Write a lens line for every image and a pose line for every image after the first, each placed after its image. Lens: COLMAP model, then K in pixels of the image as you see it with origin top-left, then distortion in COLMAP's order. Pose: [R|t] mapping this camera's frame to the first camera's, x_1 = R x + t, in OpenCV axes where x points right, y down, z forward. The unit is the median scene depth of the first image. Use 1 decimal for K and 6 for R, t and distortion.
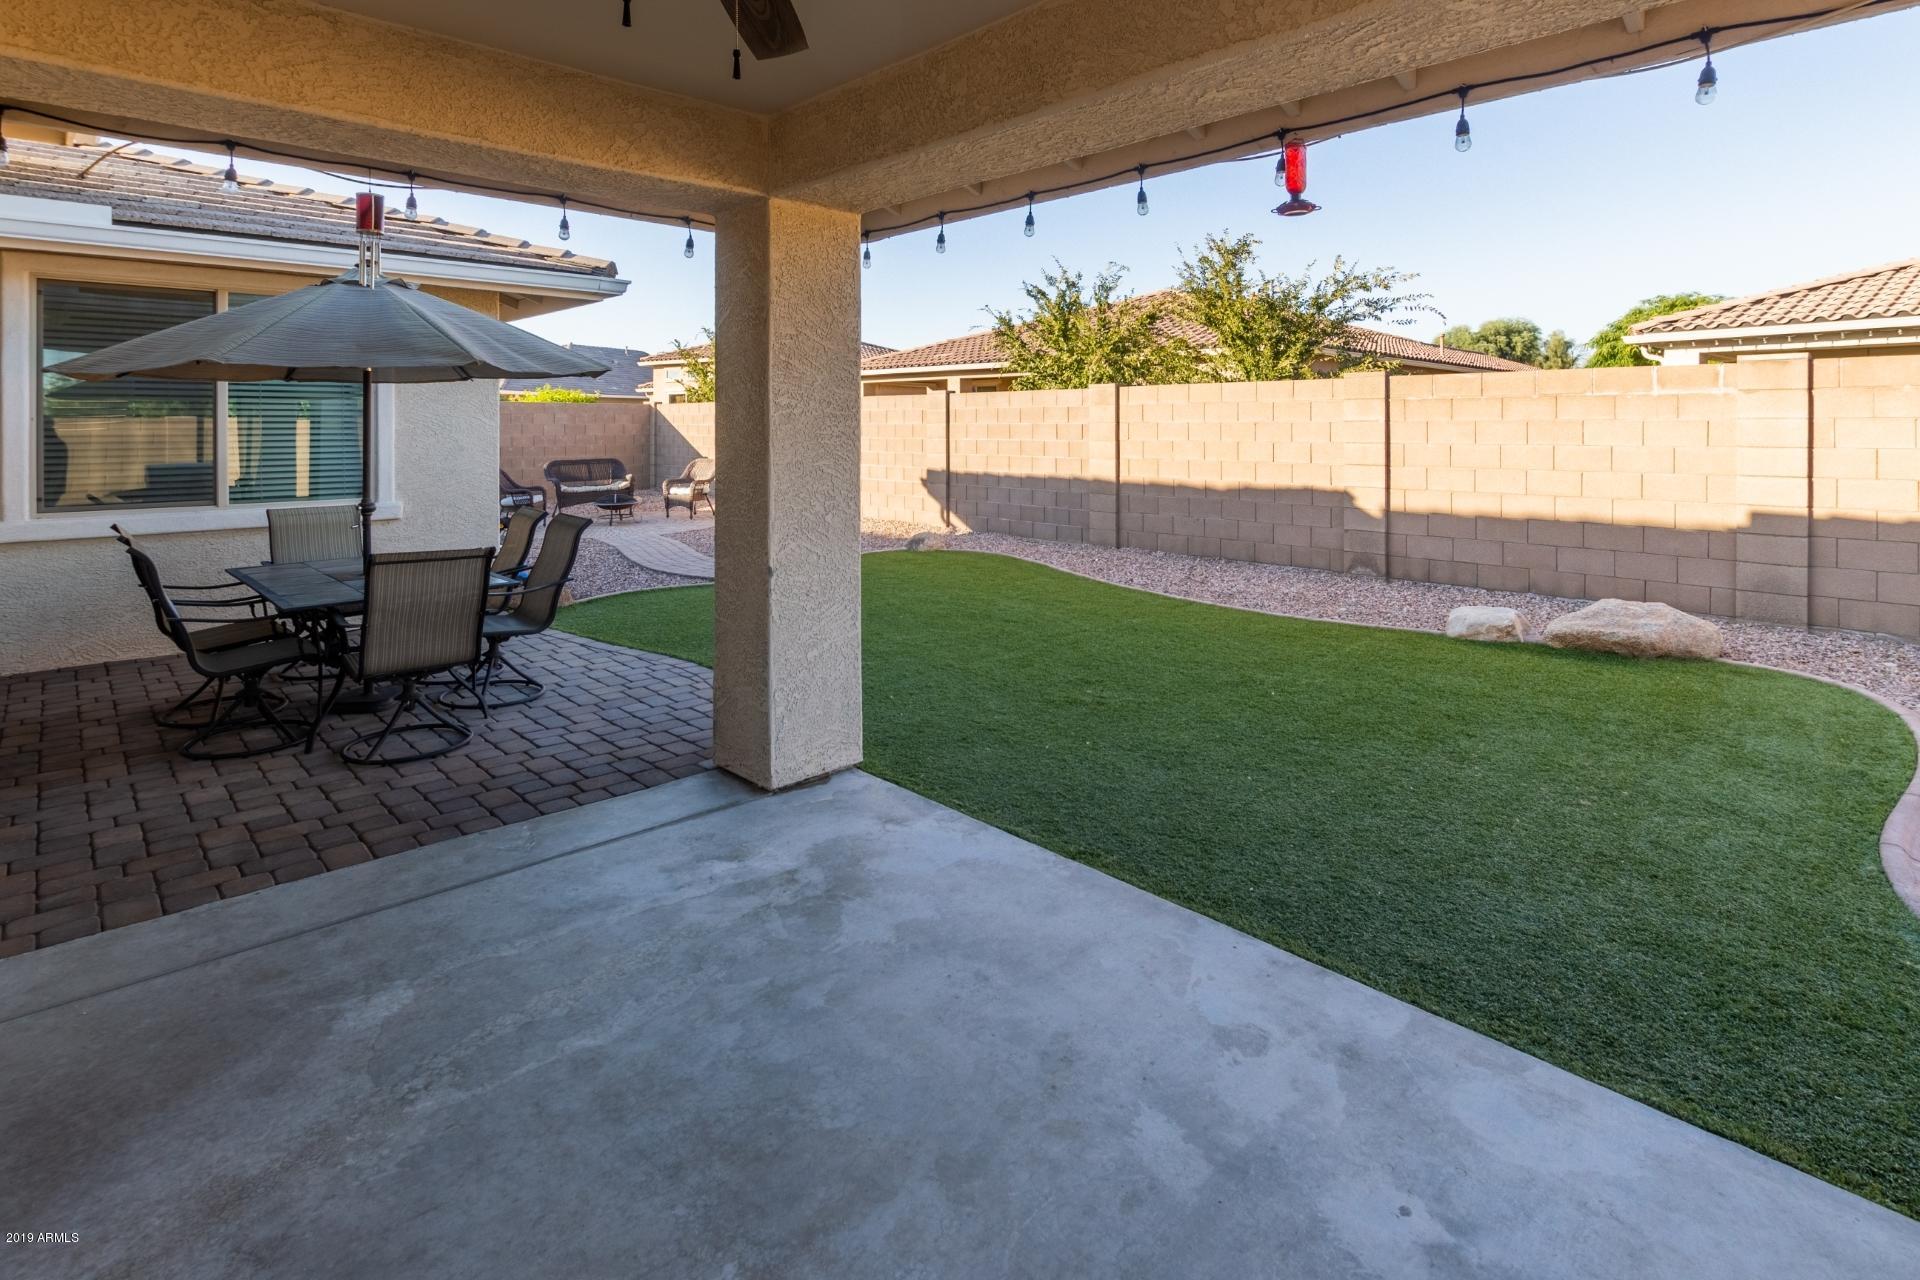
lens RADIAL K [[906.4, 0, 964.8], [0, 906.4, 640.0], [0, 0, 1]] dist [0.018698, -0.008812]
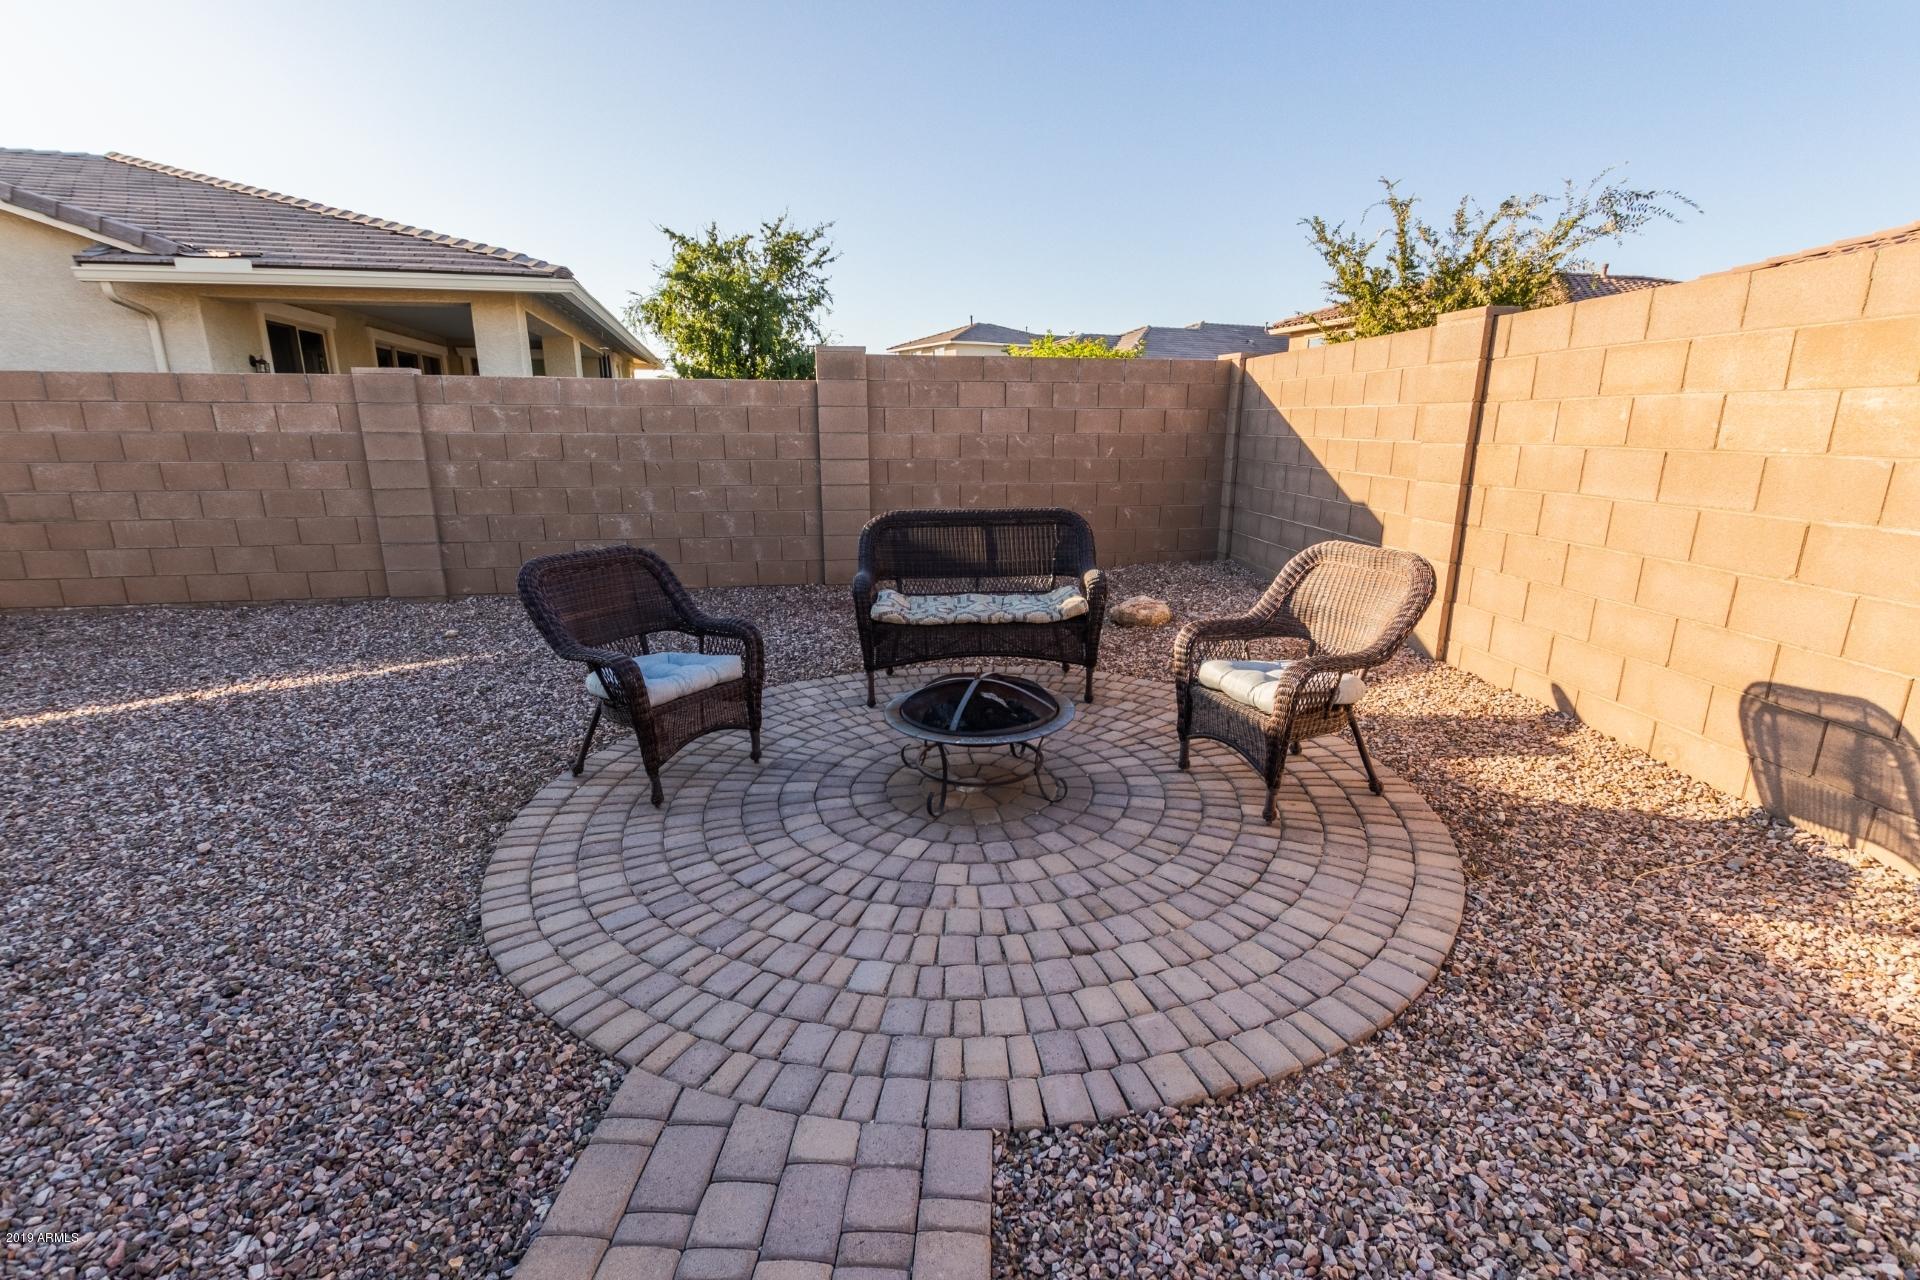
lens RADIAL K [[877.6, 0, 965.1], [0, 877.6, 642.4], [0, 0, 1]] dist [0.002329, -0.000059]
pose [[0.785295, 0.155992, -0.599148, -0.340715], [-0.146725, 0.987061, 0.064677, -0.258429], [0.601484, 0.037119, 0.798022, 1.124141]]
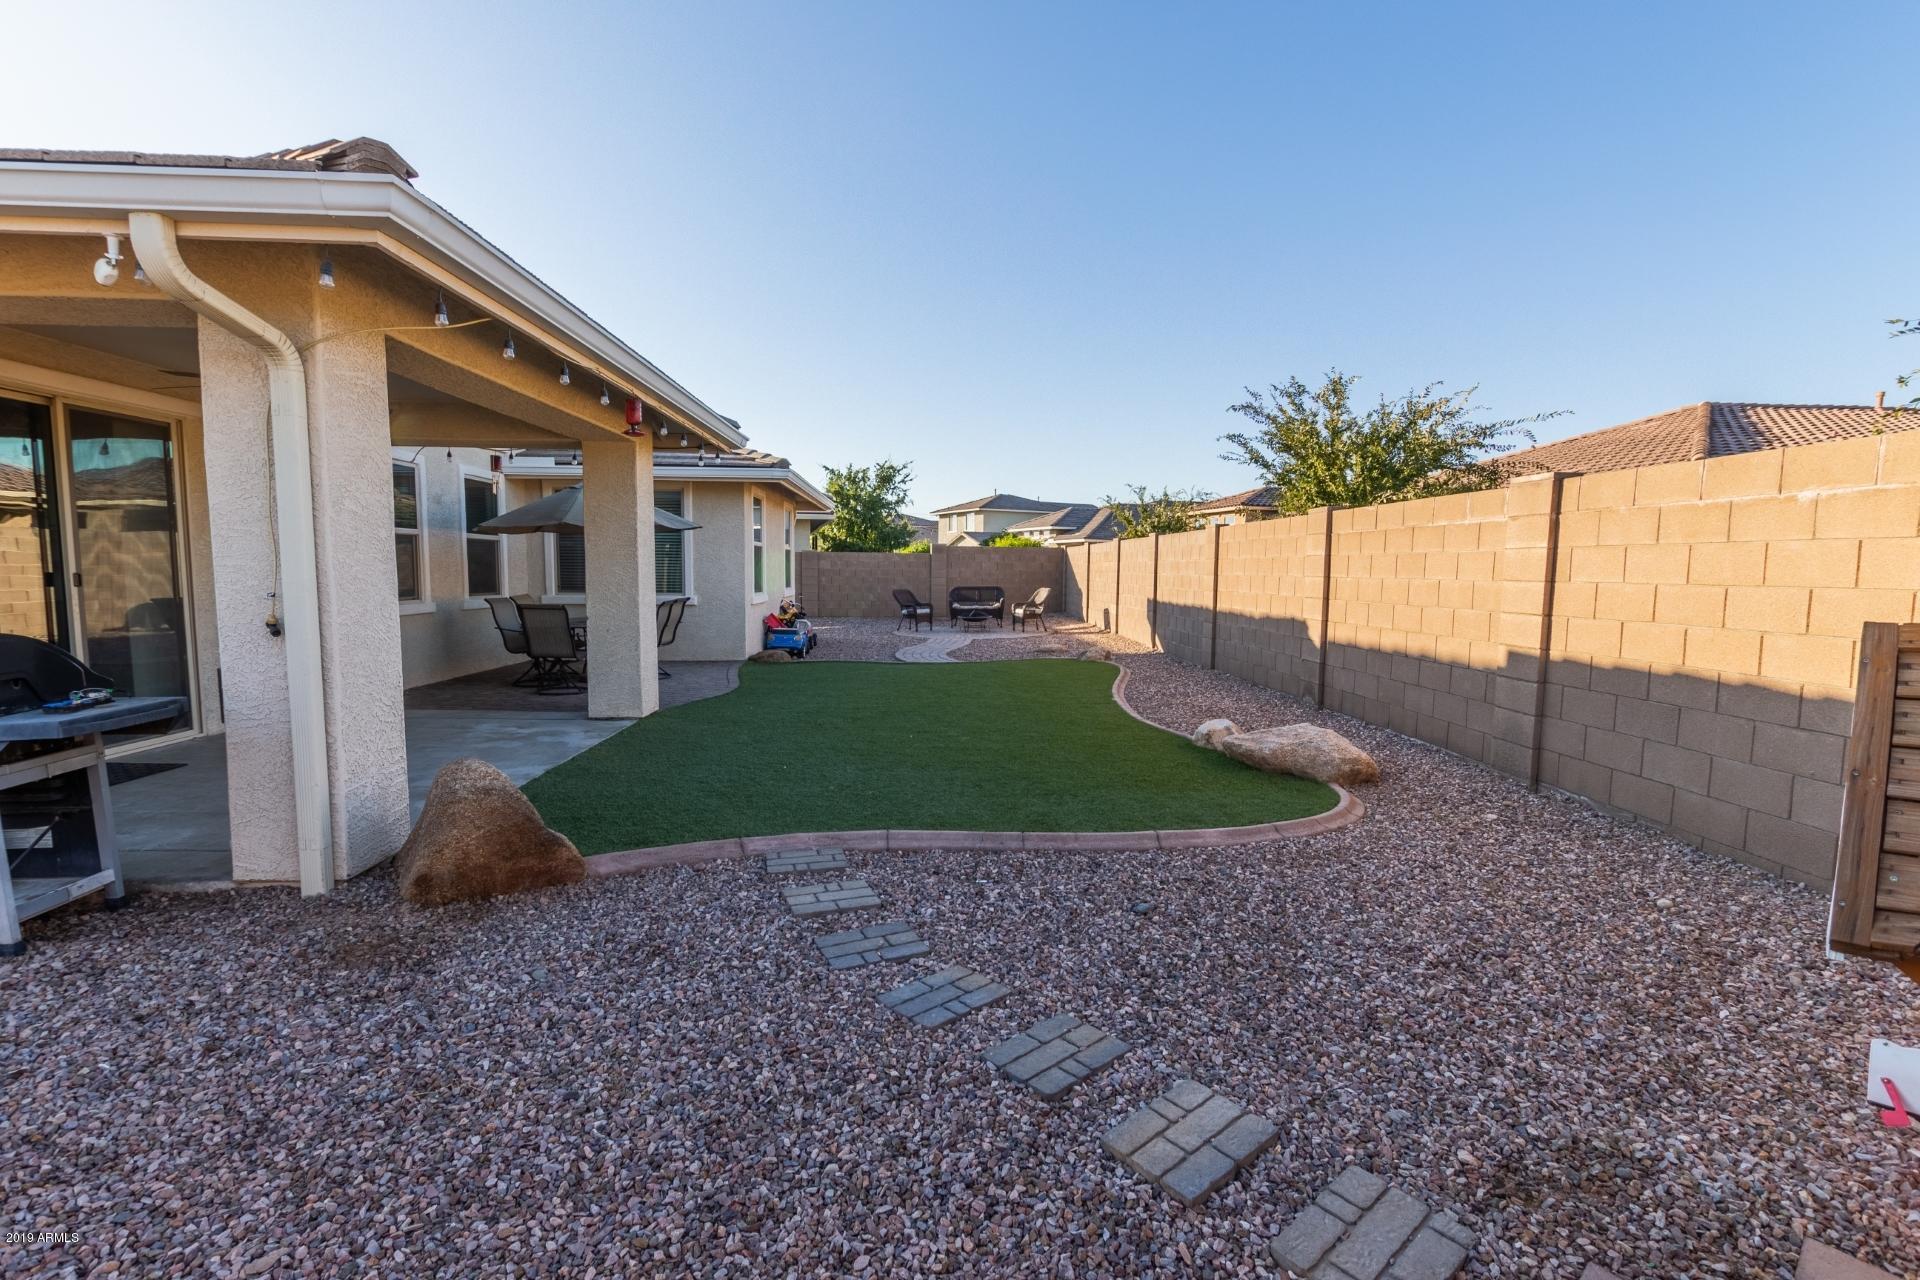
lens RADIAL K [[853.8, 0, 960.0], [0, 853.8, 640.0], [0, 0, 1]] dist [0.000259, -0.000063]
pose [[0.759719, 0.066164, -0.646877, 0.605947], [-0.164142, 0.982107, -0.092324, 0.007267], [0.629193, 0.176320, 0.756985, 0.027406]]
